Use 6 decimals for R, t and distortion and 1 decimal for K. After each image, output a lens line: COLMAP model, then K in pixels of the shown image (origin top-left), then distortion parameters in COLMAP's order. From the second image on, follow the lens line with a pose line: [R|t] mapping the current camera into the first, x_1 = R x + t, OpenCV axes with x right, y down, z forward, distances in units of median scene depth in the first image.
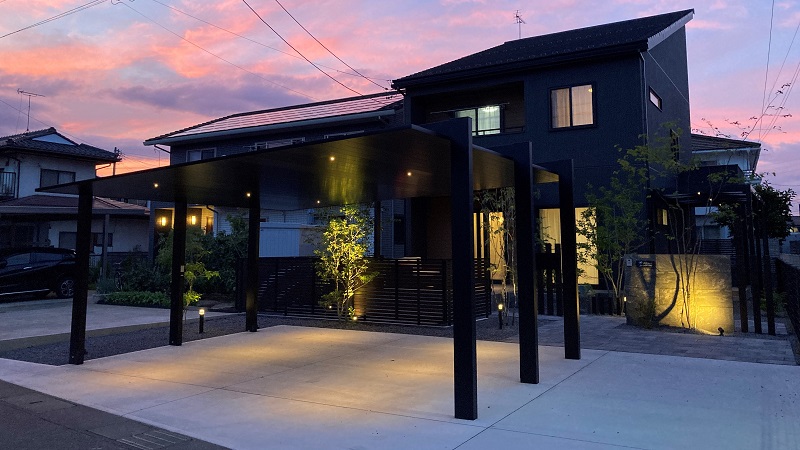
lens RADIAL K [[652.2, 0, 396.8], [0, 652.2, 184.3], [0, 0, 1]] dist [0.000652, 0.005656]
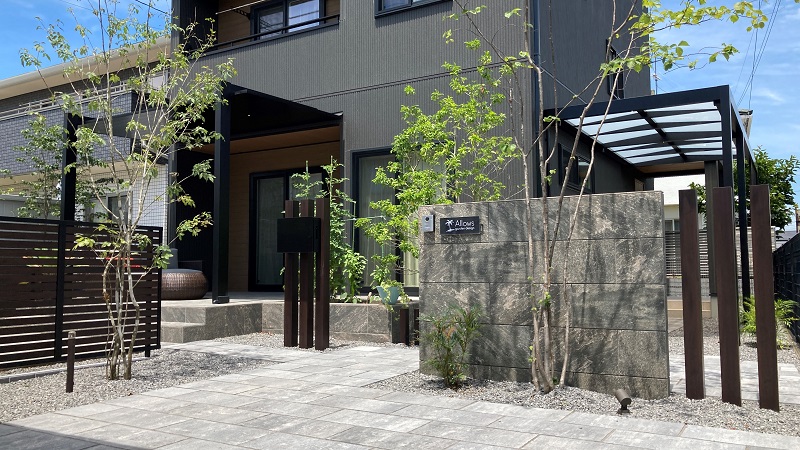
lens RADIAL K [[651.7, 0, 400.0], [0, 651.7, 225.0], [0, 0, 1]] dist [0.004711, 0.003310]
pose [[0.999888, -0.008969, 0.011955, 0.226617], [0.008601, 0.999497, 0.030535, 0.073245], [-0.012223, -0.030428, 0.999462, 0.397754]]
